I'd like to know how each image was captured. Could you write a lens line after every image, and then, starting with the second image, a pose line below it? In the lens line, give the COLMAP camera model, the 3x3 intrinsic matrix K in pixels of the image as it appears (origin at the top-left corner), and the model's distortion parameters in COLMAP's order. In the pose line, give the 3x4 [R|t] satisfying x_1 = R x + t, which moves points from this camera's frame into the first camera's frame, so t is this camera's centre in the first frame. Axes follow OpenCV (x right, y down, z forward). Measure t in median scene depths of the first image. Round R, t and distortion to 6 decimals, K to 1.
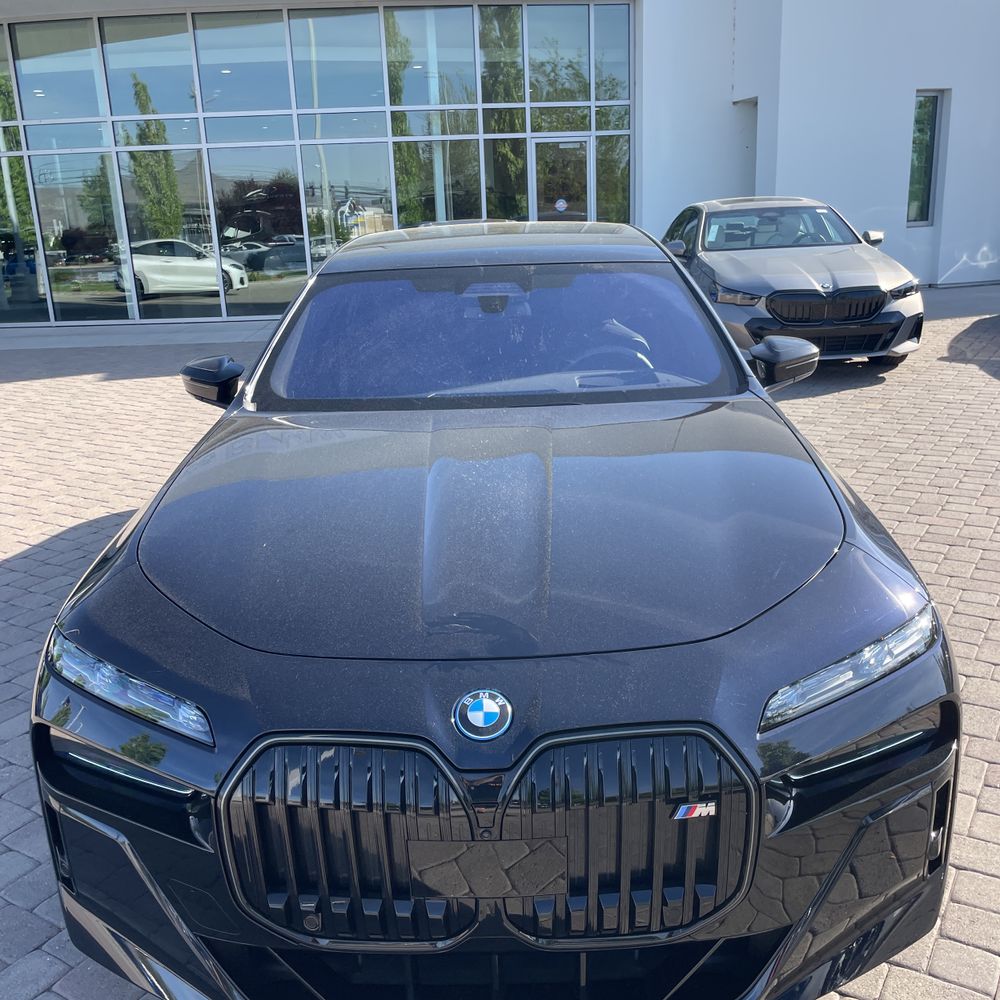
lens RADIAL K [[1030.1, 0, 516.2], [0, 1030.1, 500.8], [0, 0, 1]] dist [0.099369, -0.134823]
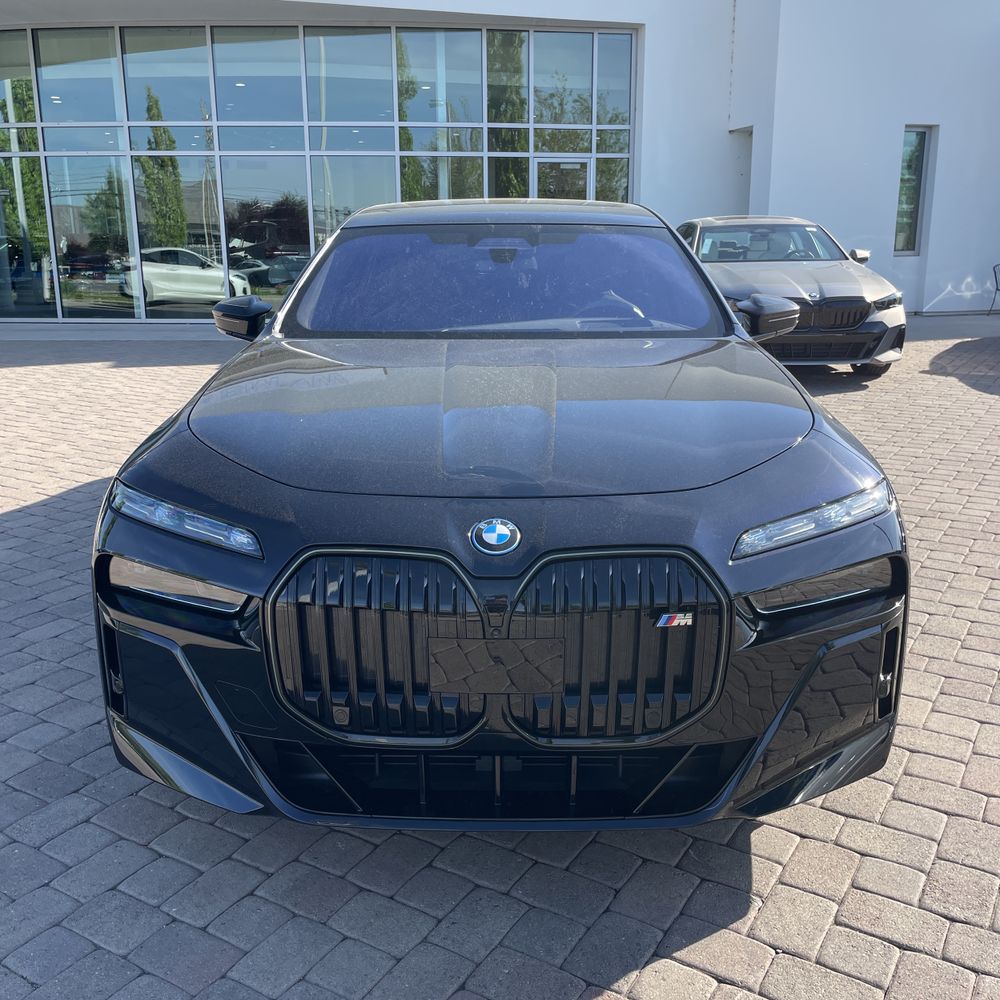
lens RADIAL K [[1059.6, 0, 512.2], [0, 1059.6, 515.3], [0, 0, 1]] dist [0.109272, -0.173694]
pose [[0.999447, 0.031748, 0.009909, -0.014988], [-0.031260, 0.998449, -0.046073, 0.135382], [-0.011356, 0.045738, 0.998889, -0.111702]]
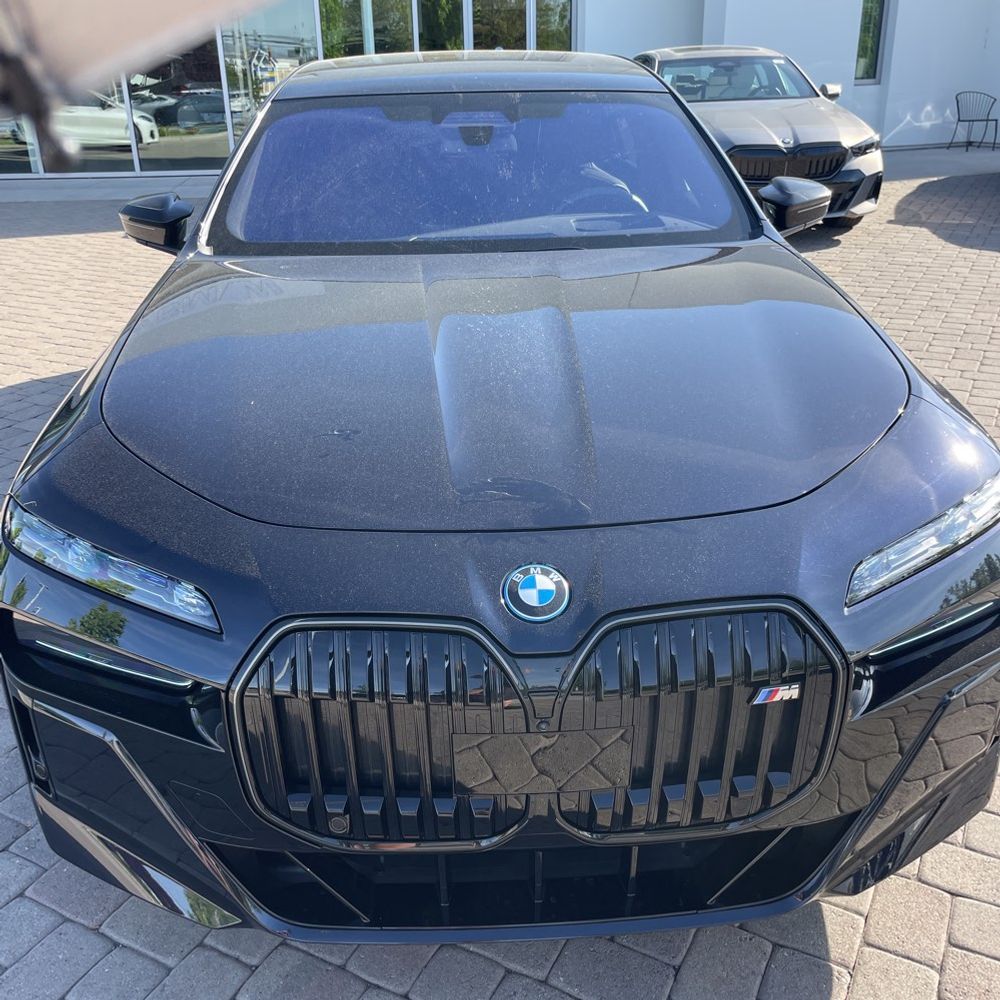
lens RADIAL K [[1007.1, 0, 492.7], [0, 1007.1, 495.3], [0, 0, 1]] dist [0.091951, -0.126469]
pose [[0.997596, -0.010126, 0.068553, -0.071590], [0.002236, 0.993453, 0.114216, 0.016649], [-0.069261, -0.113788, 0.991088, 0.099431]]
